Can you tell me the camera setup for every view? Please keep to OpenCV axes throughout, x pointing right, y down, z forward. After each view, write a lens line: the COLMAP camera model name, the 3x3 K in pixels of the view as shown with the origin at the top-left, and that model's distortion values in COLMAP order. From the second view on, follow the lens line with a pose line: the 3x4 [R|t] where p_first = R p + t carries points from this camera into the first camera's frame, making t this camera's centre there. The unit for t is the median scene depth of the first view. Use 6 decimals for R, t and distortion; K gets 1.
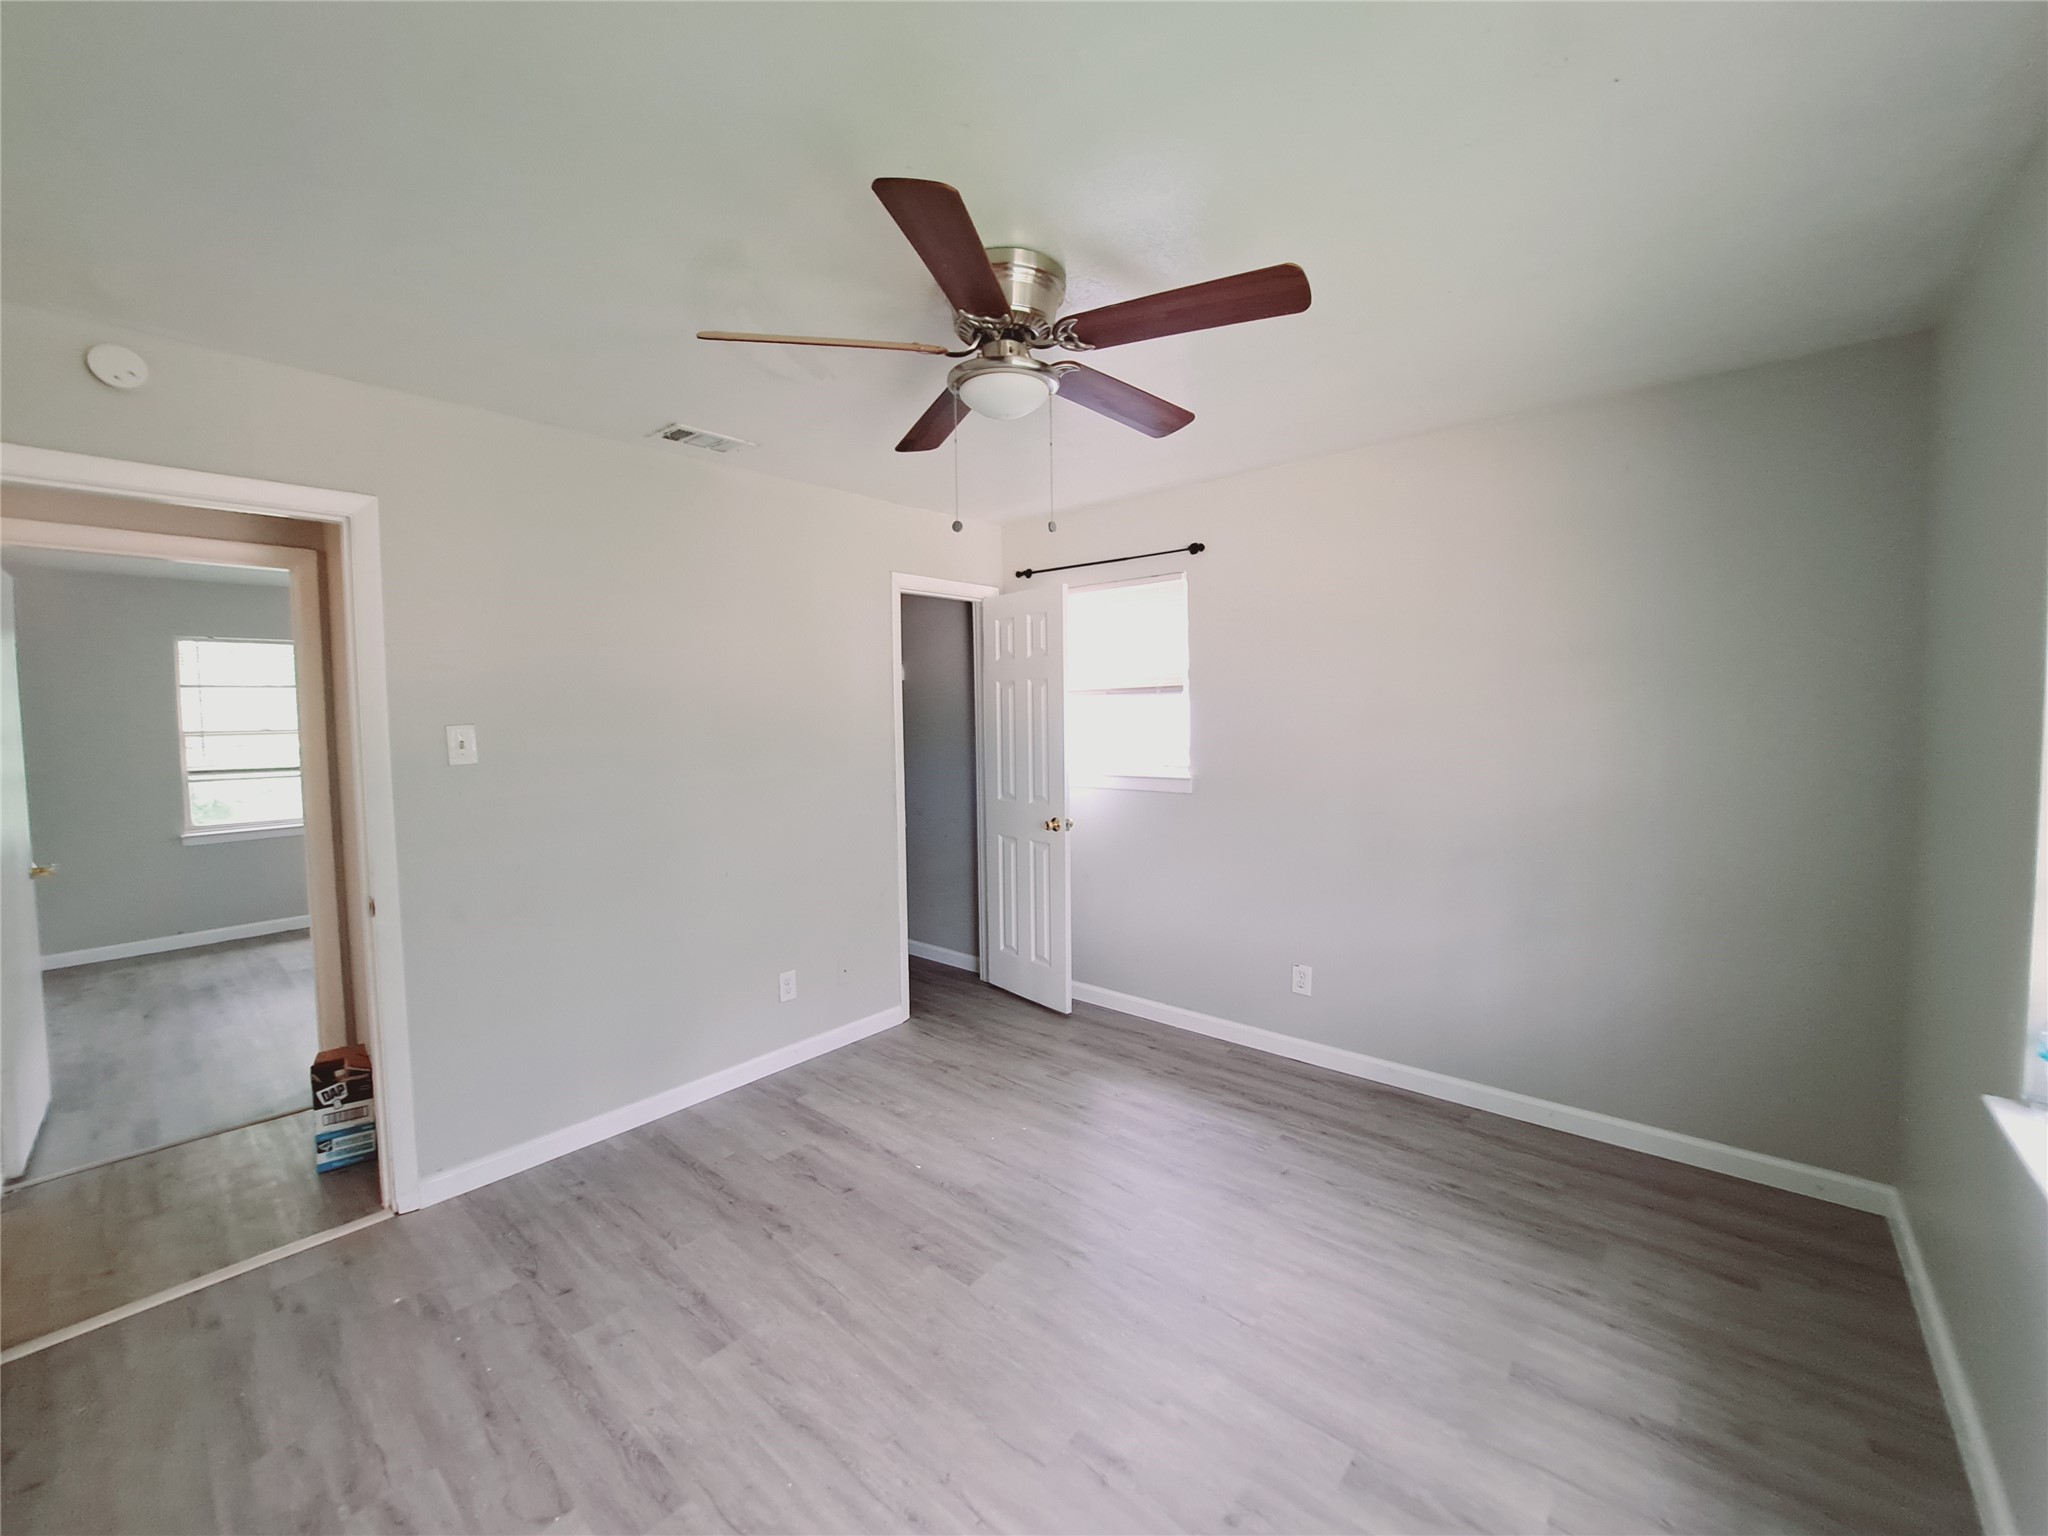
lens RADIAL K [[819.1, 0, 1005.4], [0, 819.1, 756.2], [0, 0, 1]] dist [-0.015026, -0.000903]
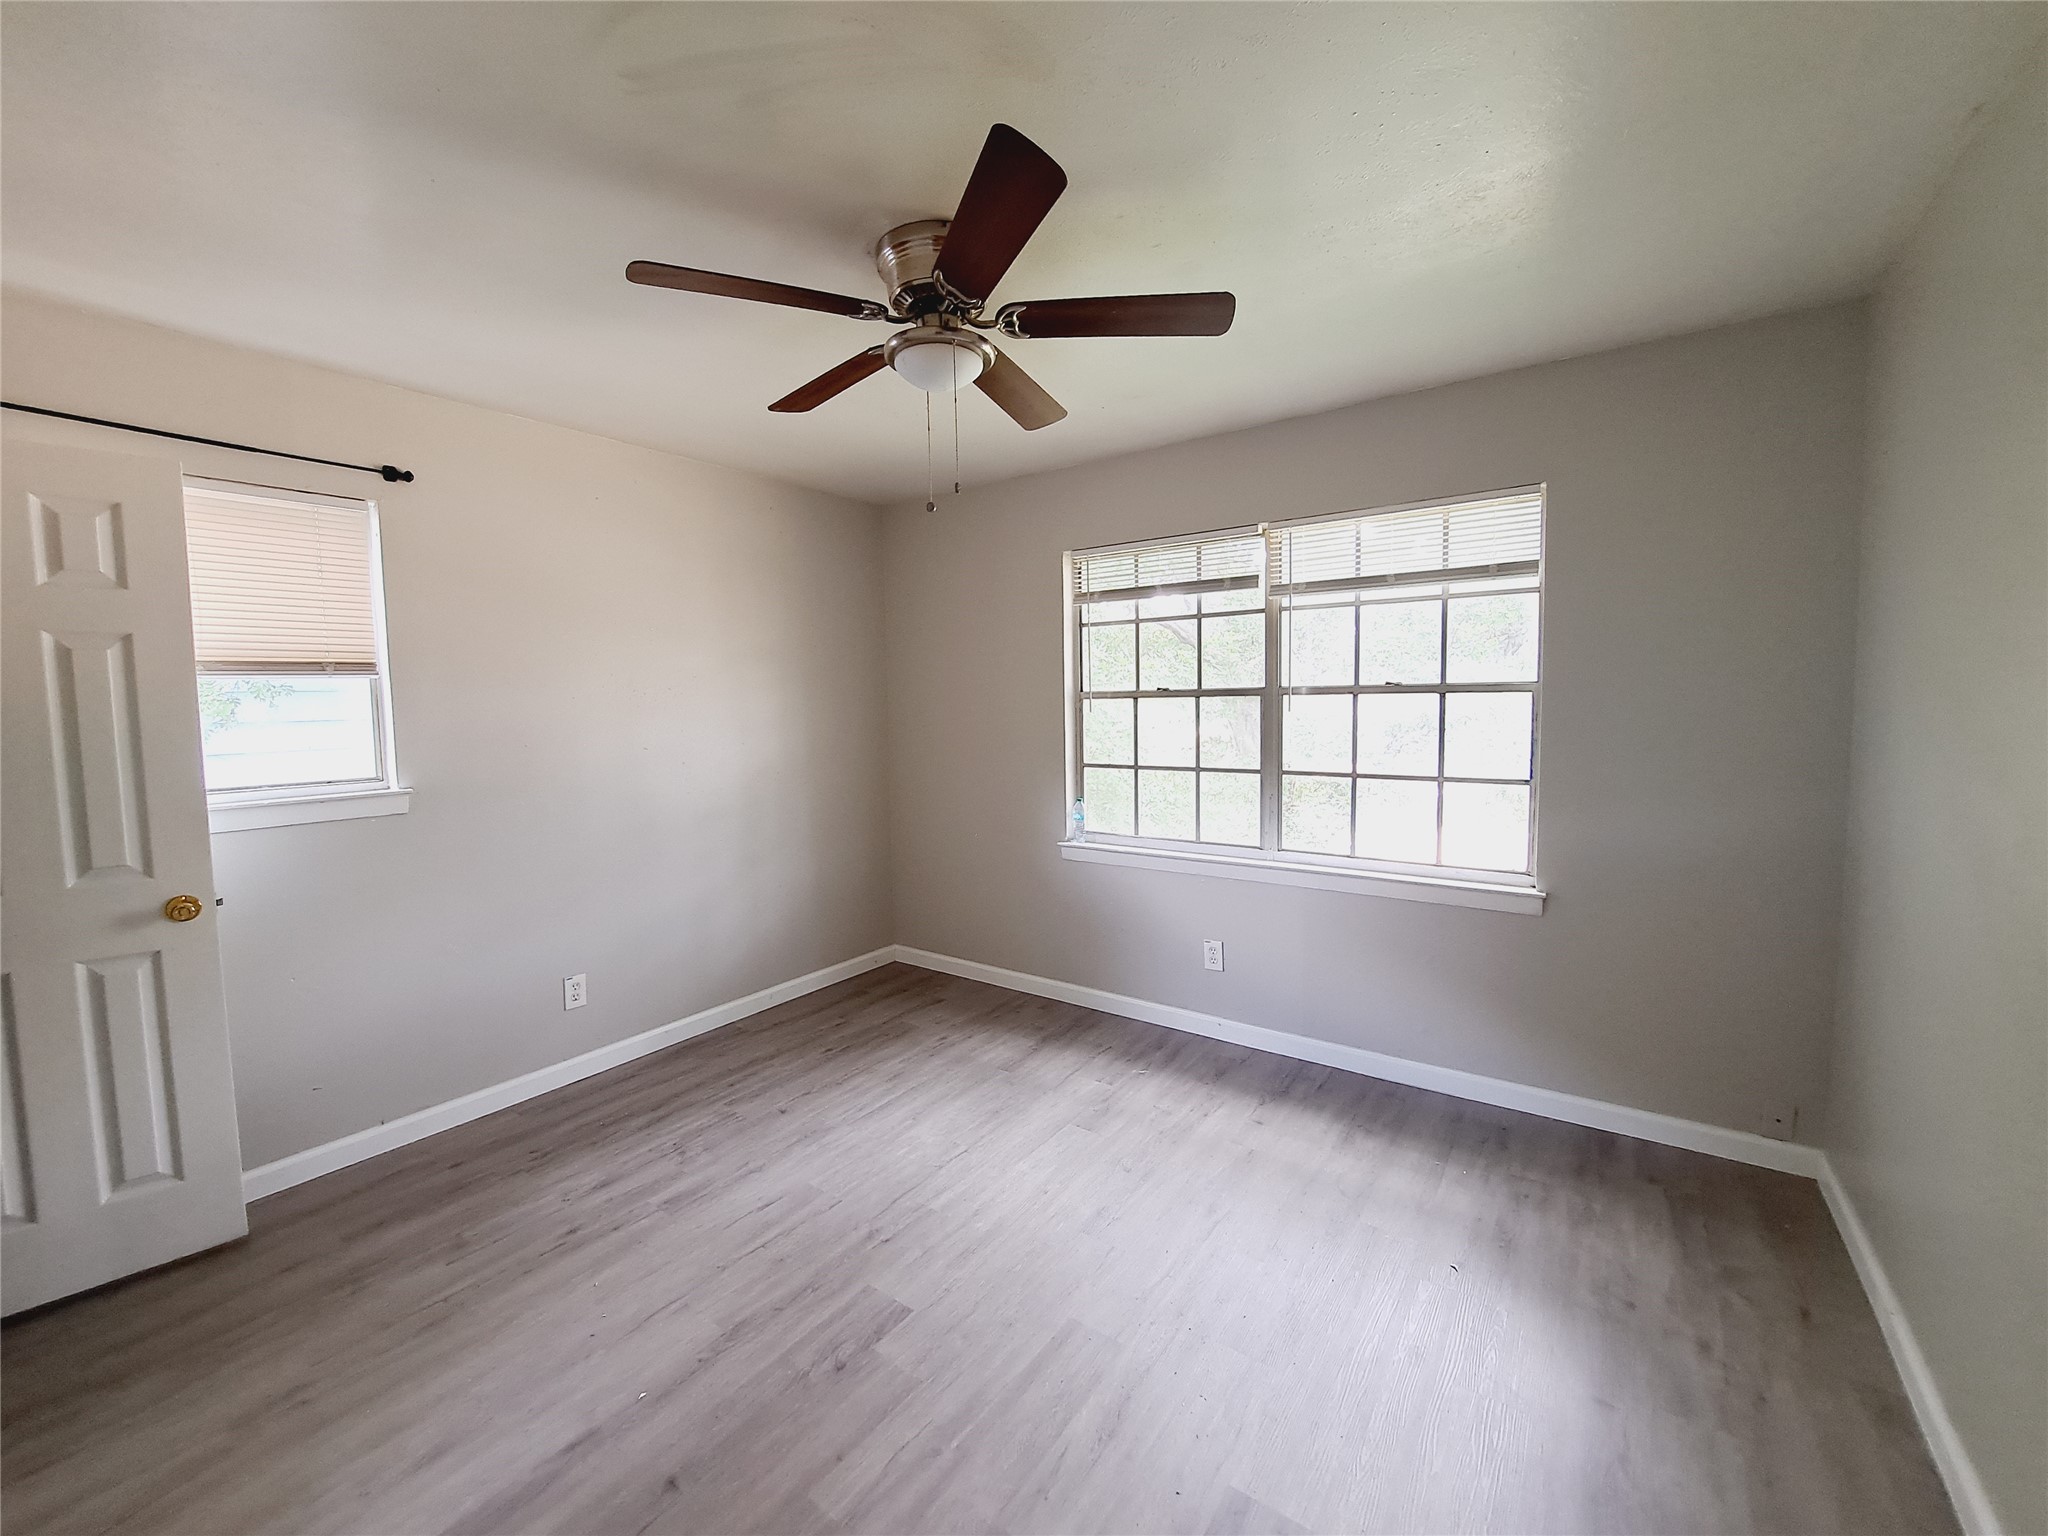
lens RADIAL K [[819.1, 0, 1005.4], [0, 819.1, 756.2], [0, 0, 1]] dist [-0.015026, -0.000903]
pose [[-0.080390, -0.056149, 0.995181, -0.698897], [0.075699, 0.995185, 0.062264, -0.011928], [-0.993885, 0.080340, -0.075752, 0.693205]]
